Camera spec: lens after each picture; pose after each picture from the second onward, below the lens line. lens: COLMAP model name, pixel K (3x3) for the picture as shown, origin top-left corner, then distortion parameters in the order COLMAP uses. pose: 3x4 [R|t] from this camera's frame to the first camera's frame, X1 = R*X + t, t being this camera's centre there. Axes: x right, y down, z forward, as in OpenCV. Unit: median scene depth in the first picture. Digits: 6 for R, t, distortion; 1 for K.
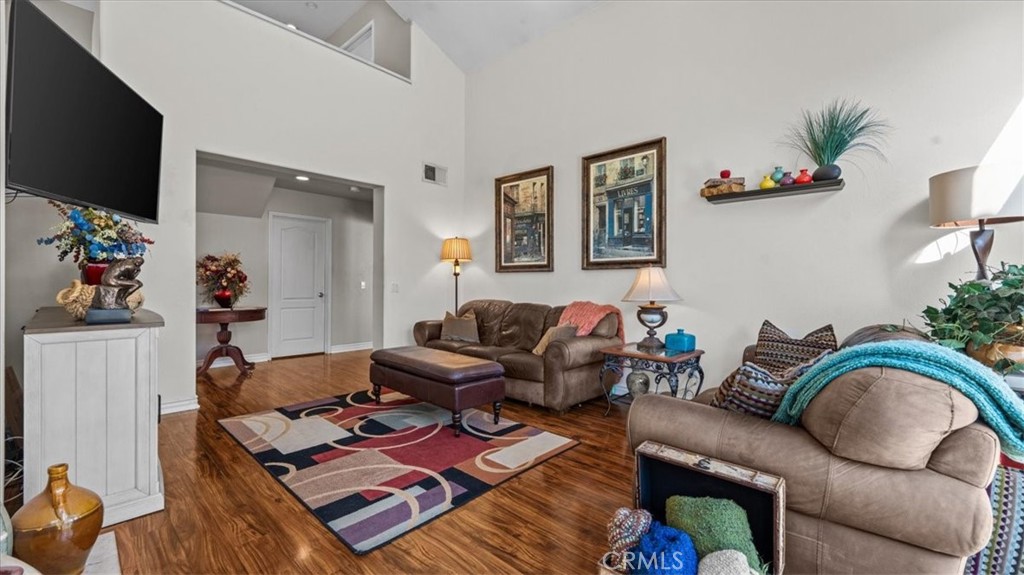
lens RADIAL K [[411.6, 0, 514.6], [0, 411.6, 285.3], [0, 0, 1]] dist [0.000150, -0.000052]
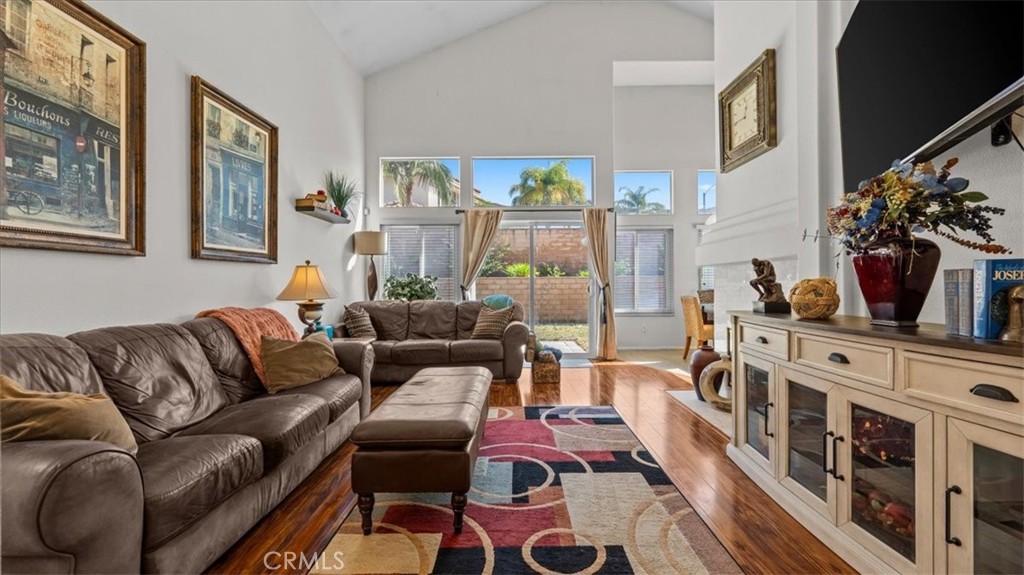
lens RADIAL K [[411.6, 0, 515.7], [0, 411.6, 280.7], [0, 0, 1]] dist [0.000150, -0.000052]
pose [[-0.679108, -0.001652, 0.734037, -0.675753], [0.001804, 0.999991, 0.003919, -0.006830], [-0.734037, 0.003986, -0.679098, 1.181019]]
